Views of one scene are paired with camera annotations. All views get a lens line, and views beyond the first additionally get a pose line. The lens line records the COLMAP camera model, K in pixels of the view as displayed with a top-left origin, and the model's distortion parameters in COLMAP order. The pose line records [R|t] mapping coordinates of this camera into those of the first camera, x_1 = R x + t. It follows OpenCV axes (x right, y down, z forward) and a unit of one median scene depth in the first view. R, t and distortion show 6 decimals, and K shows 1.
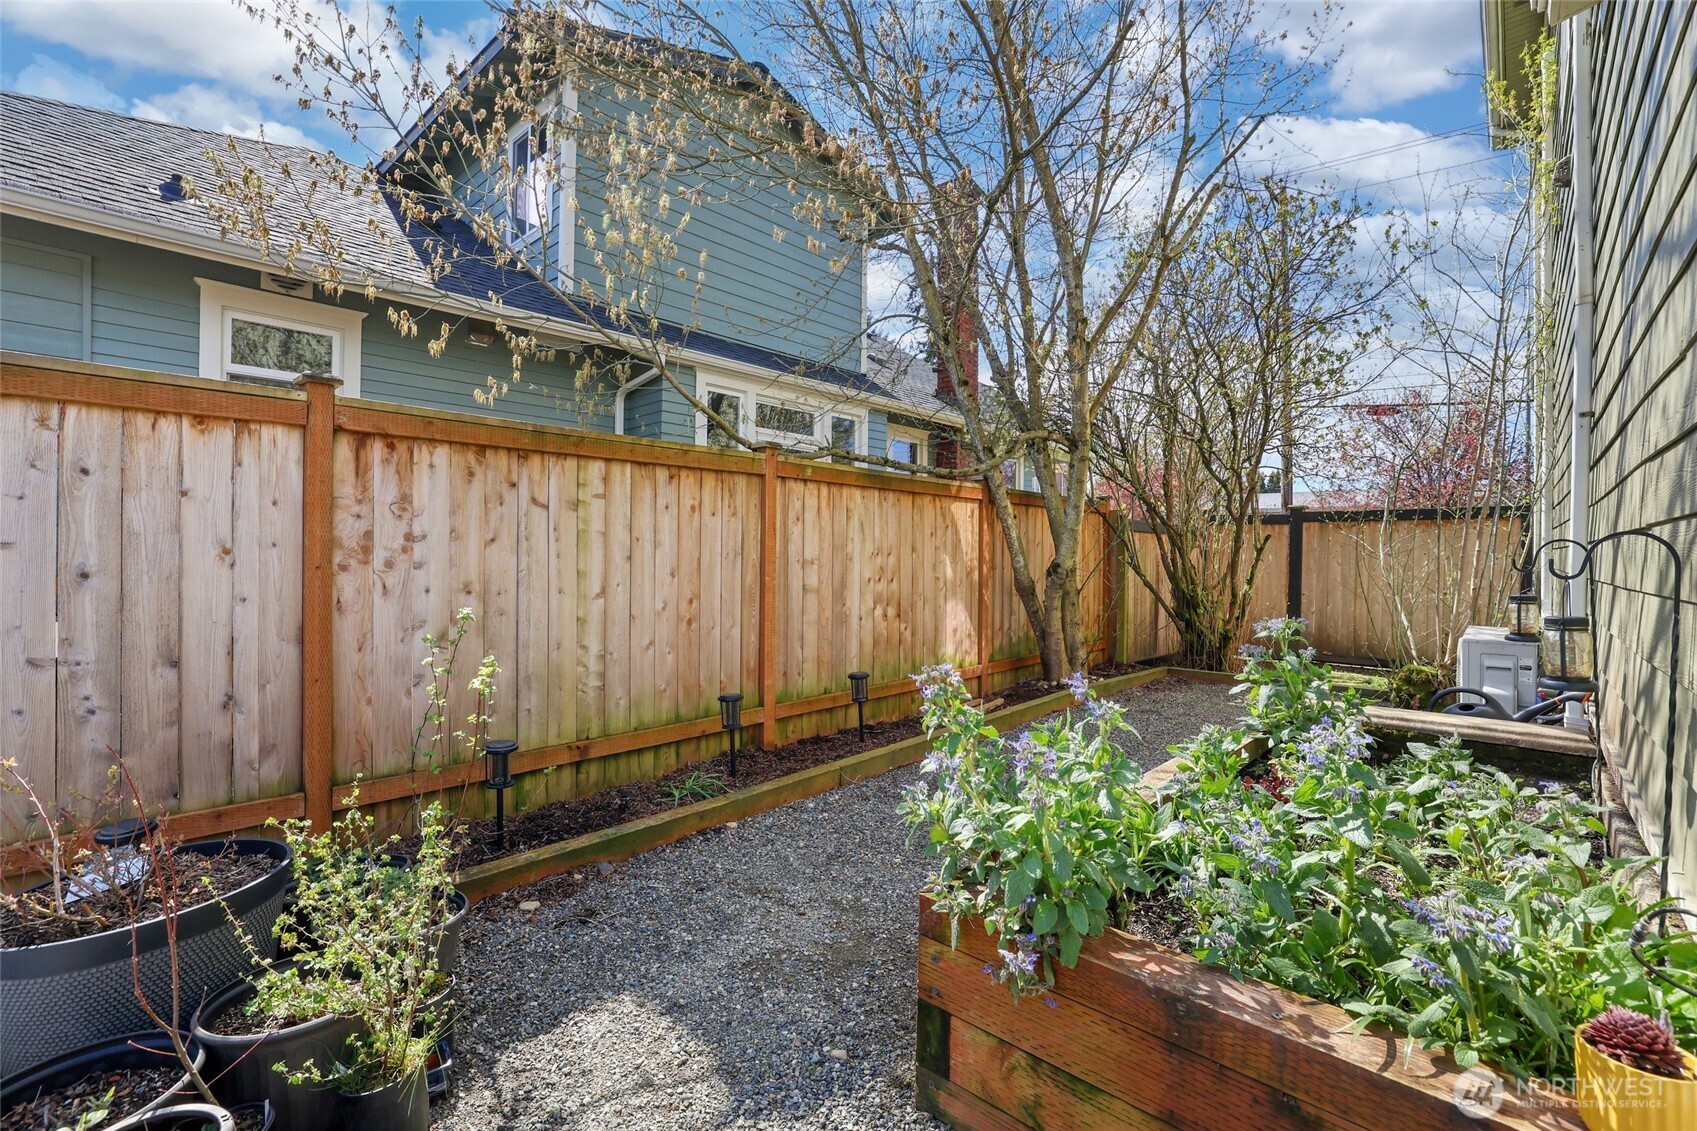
lens RADIAL K [[743.6, 0, 849.3], [0, 743.6, 557.3], [0, 0, 1]] dist [-0.001214, -0.000471]
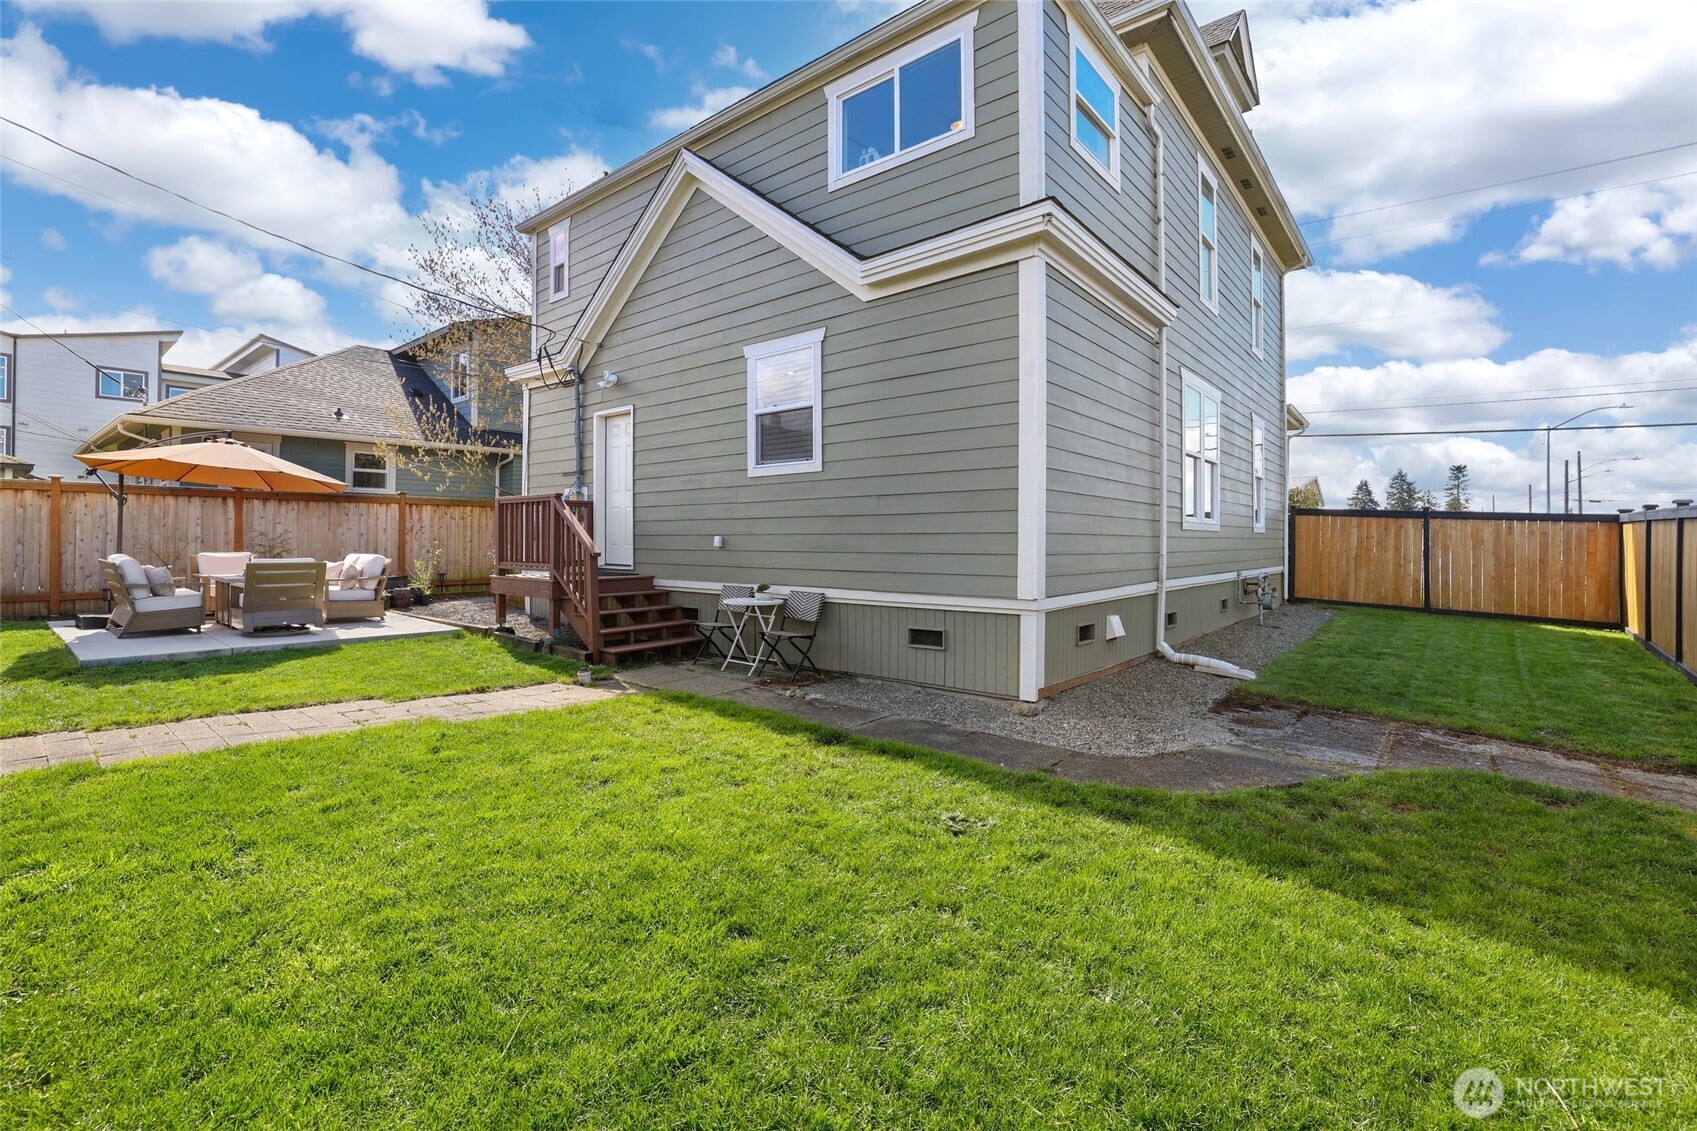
lens RADIAL K [[743.6, 0, 834.4], [0, 743.6, 534.3], [0, 0, 1]] dist [-0.001214, -0.000471]
pose [[0.999787, -0.000205, 0.020641, 1.710562], [0.000346, 0.999976, -0.006847, 0.046169], [-0.020639, 0.006853, 0.999764, -3.352109]]
